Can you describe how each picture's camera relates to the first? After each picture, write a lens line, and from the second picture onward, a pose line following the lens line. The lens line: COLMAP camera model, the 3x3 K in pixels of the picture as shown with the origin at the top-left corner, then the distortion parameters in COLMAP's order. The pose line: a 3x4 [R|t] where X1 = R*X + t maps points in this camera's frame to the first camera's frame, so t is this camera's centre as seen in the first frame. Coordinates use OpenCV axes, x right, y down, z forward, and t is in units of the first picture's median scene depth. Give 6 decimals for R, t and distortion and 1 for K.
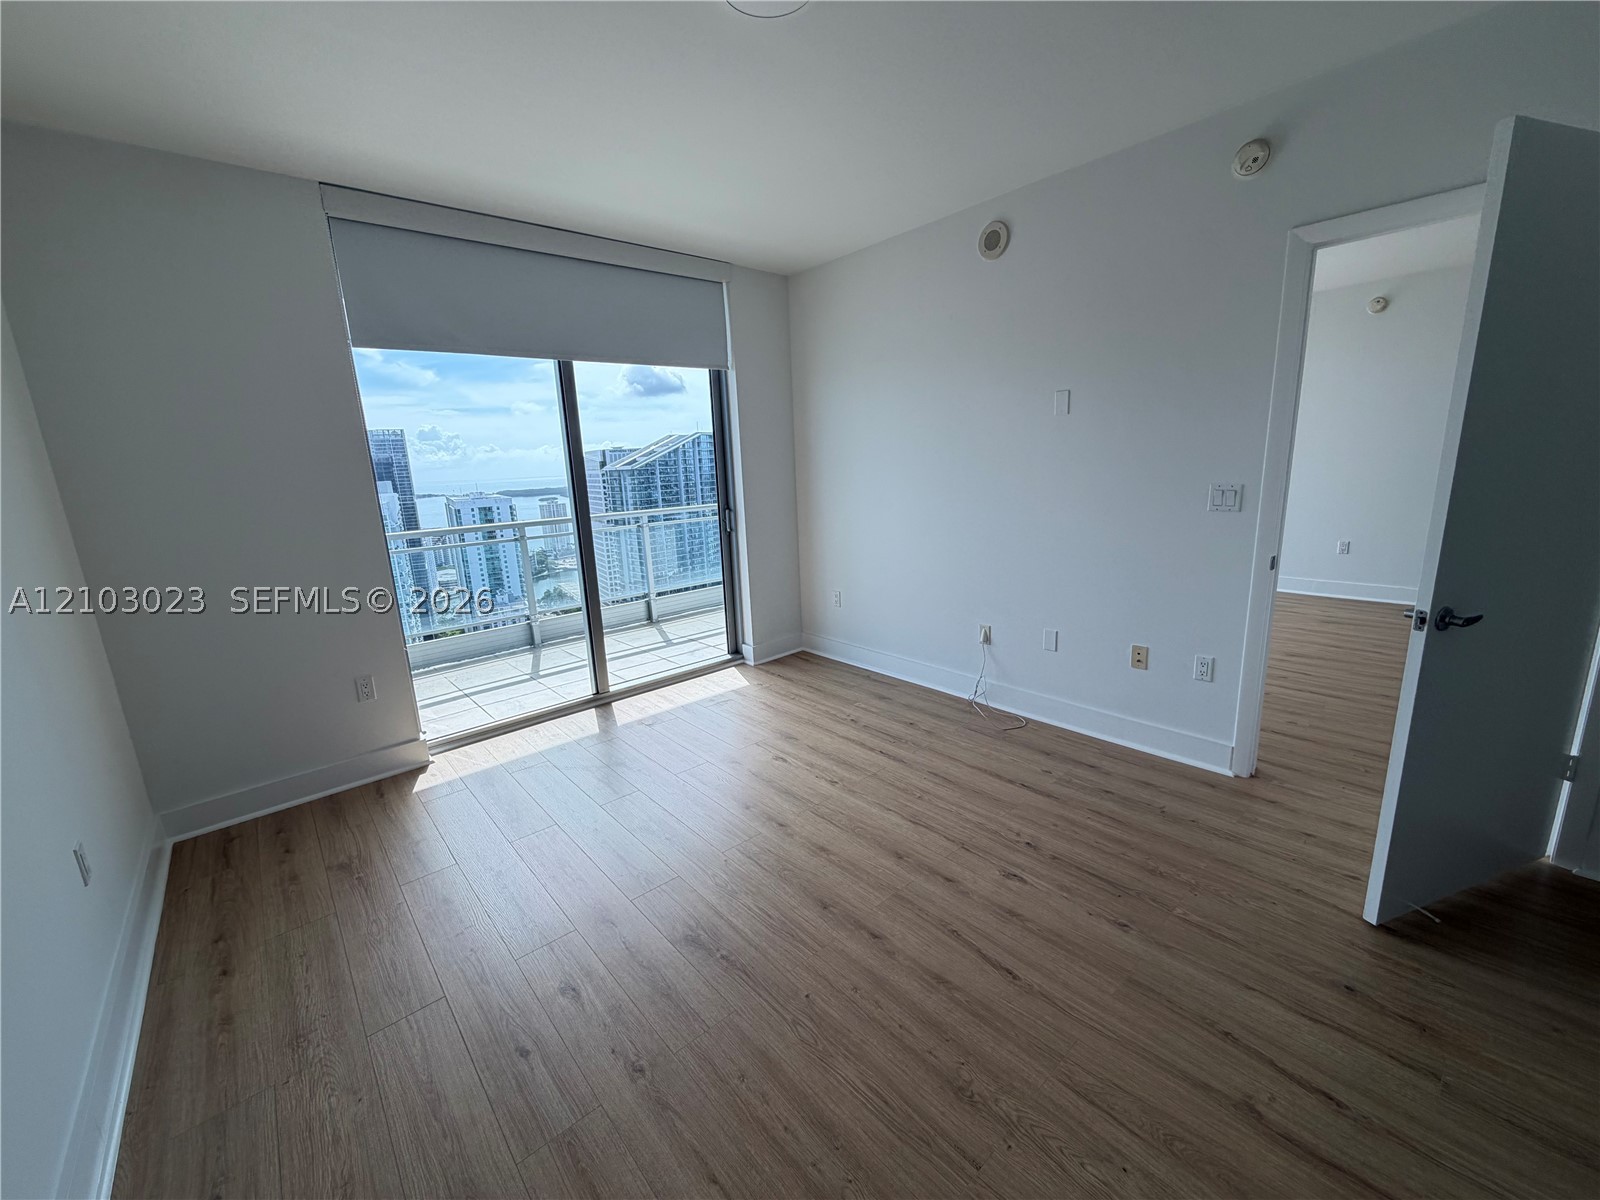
lens RADIAL K [[638.2, 0, 795.1], [0, 638.2, 599.6], [0, 0, 1]] dist [0.000705, -0.000254]
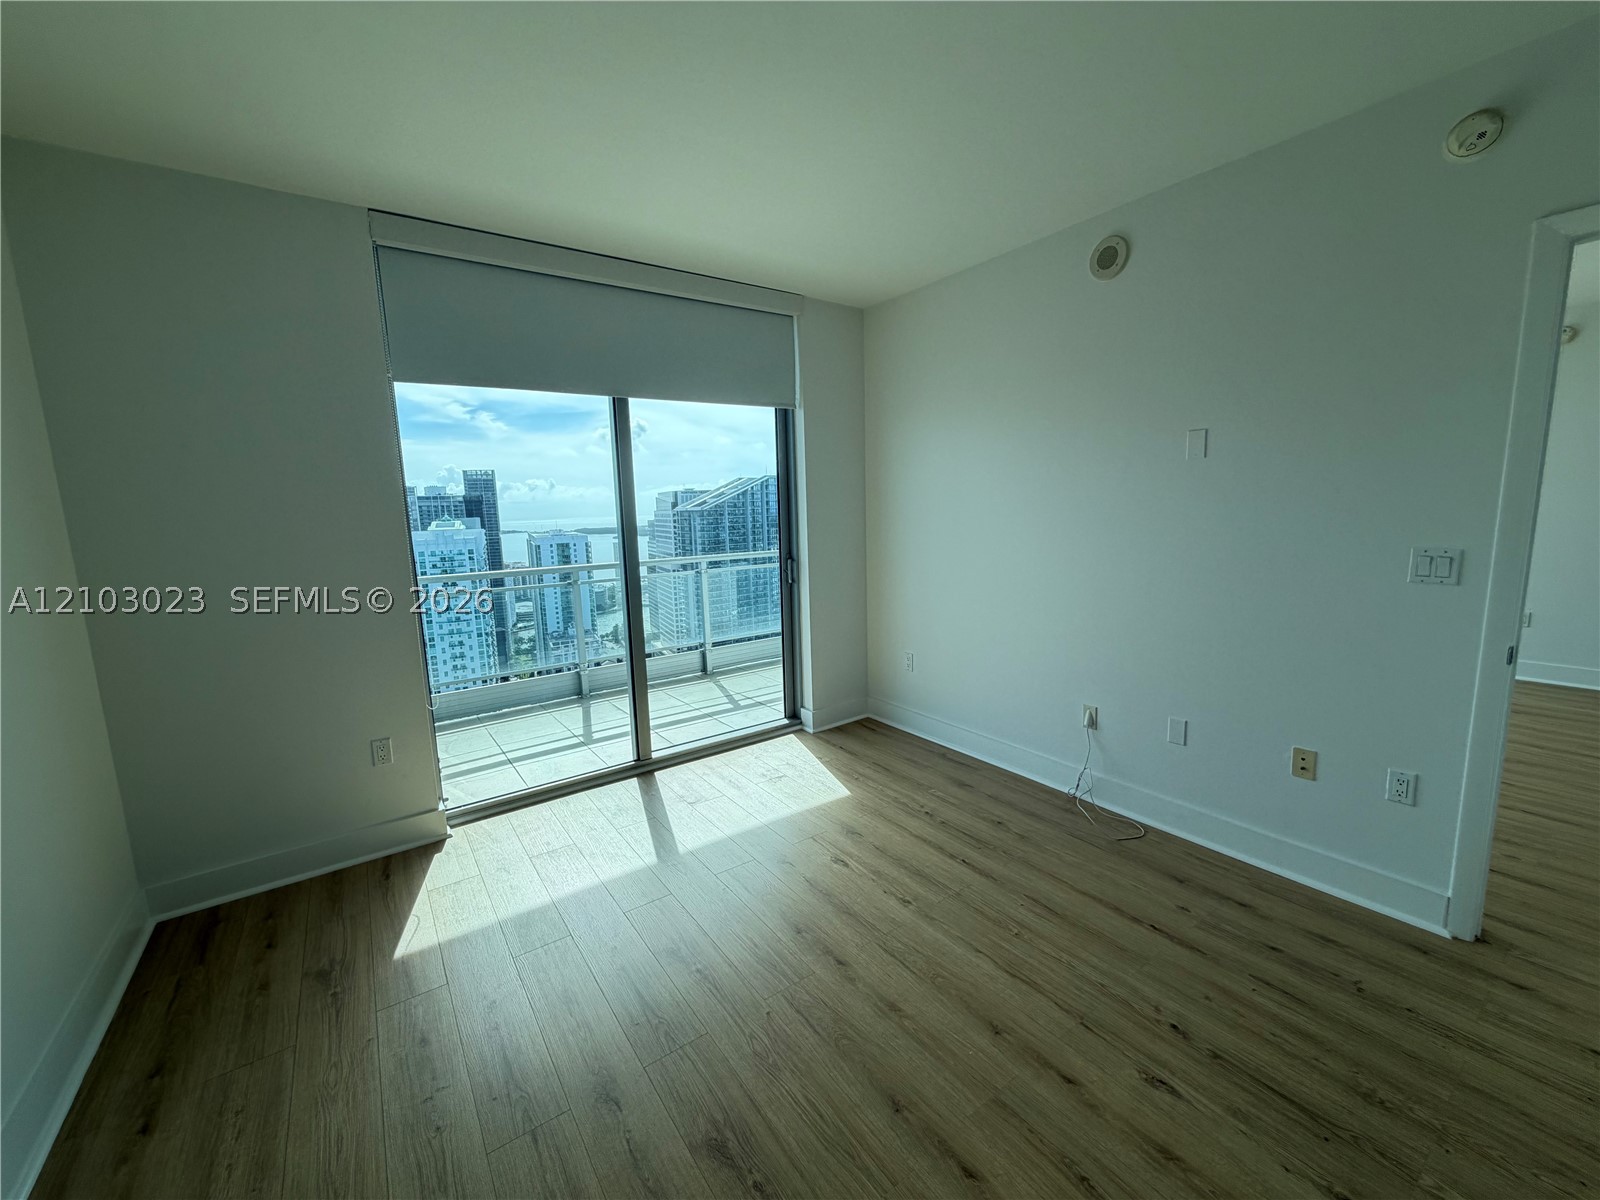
lens RADIAL K [[638.2, 0, 795.1], [0, 638.2, 599.6], [0, 0, 1]] dist [0.000705, -0.000254]
pose [[0.994685, 0.029444, -0.098662, -0.007544], [-0.035805, 0.997350, -0.063336, -0.027816], [0.096536, 0.066532, 0.993103, 0.106998]]
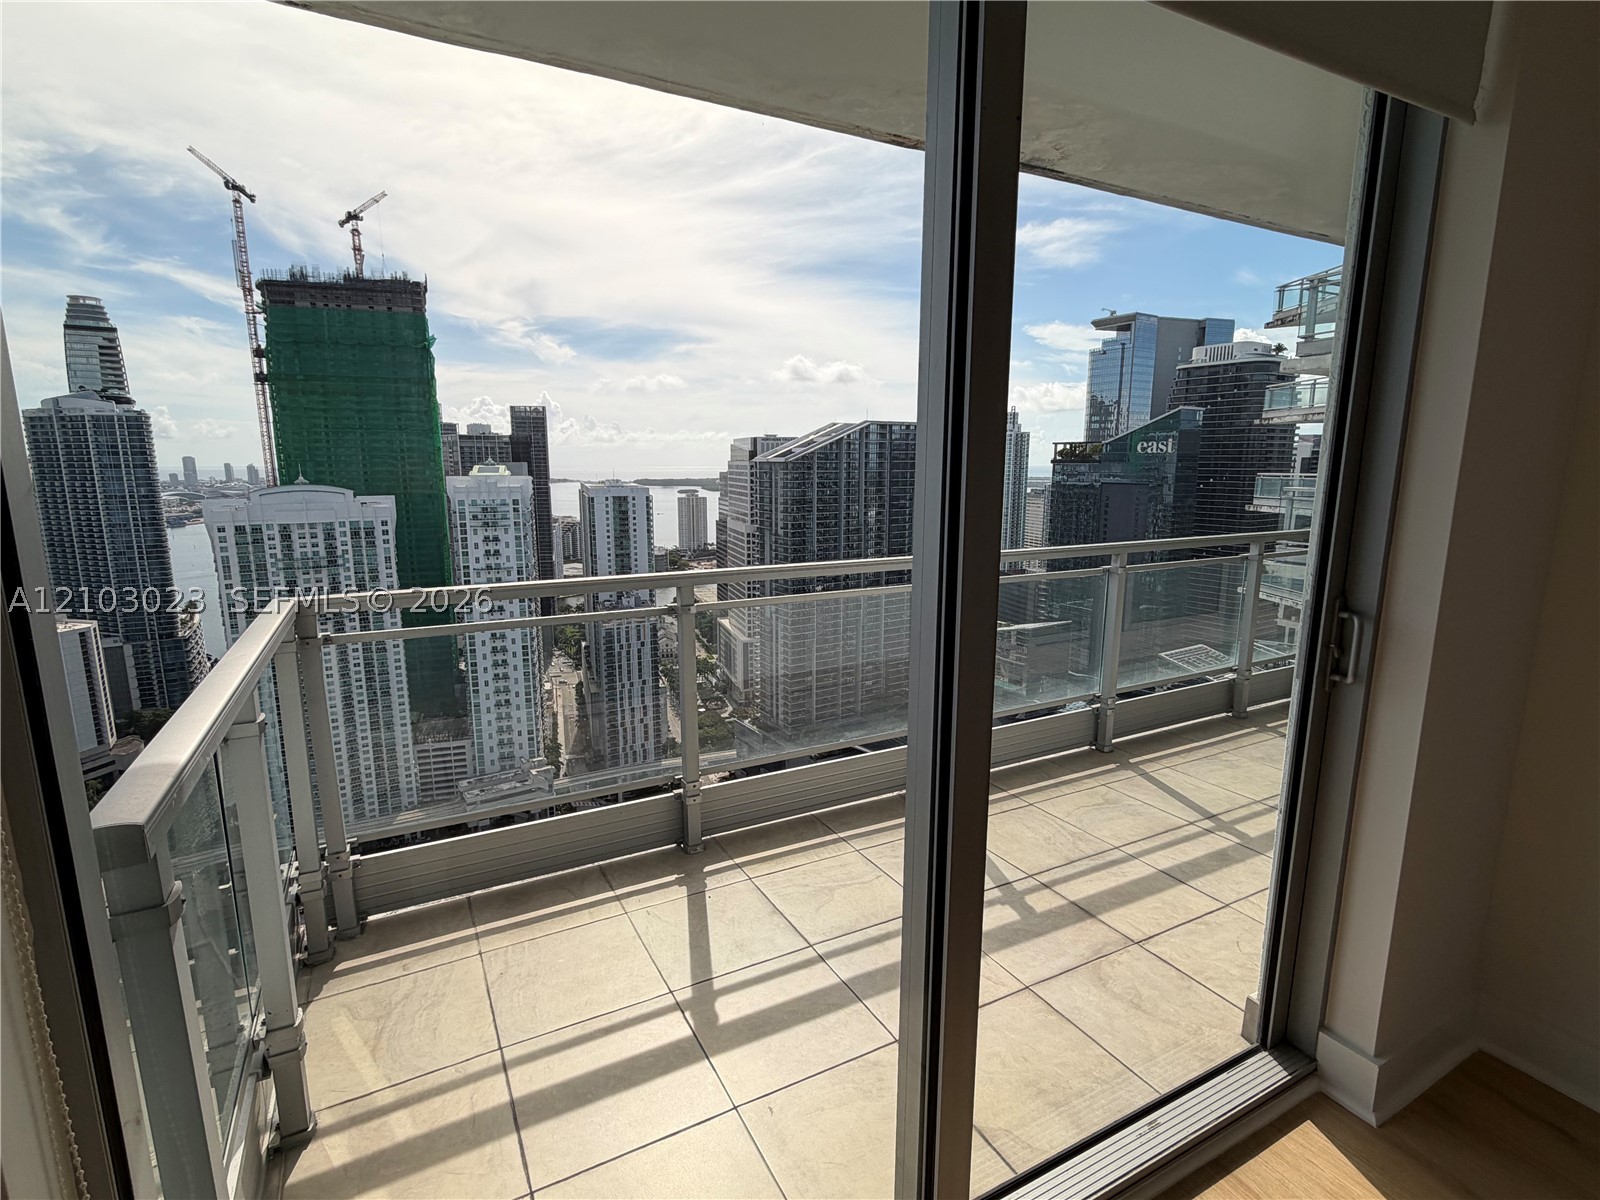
lens RADIAL K [[774.5, 0, 800.0], [0, 774.5, 600.0], [0, 0, 1]] dist [0.000105, -0.000217]
pose [[0.973835, 0.084332, -0.211030, -0.299062], [-0.090856, 0.995634, -0.021397, -0.123026], [0.208305, 0.040011, 0.977245, 0.624468]]
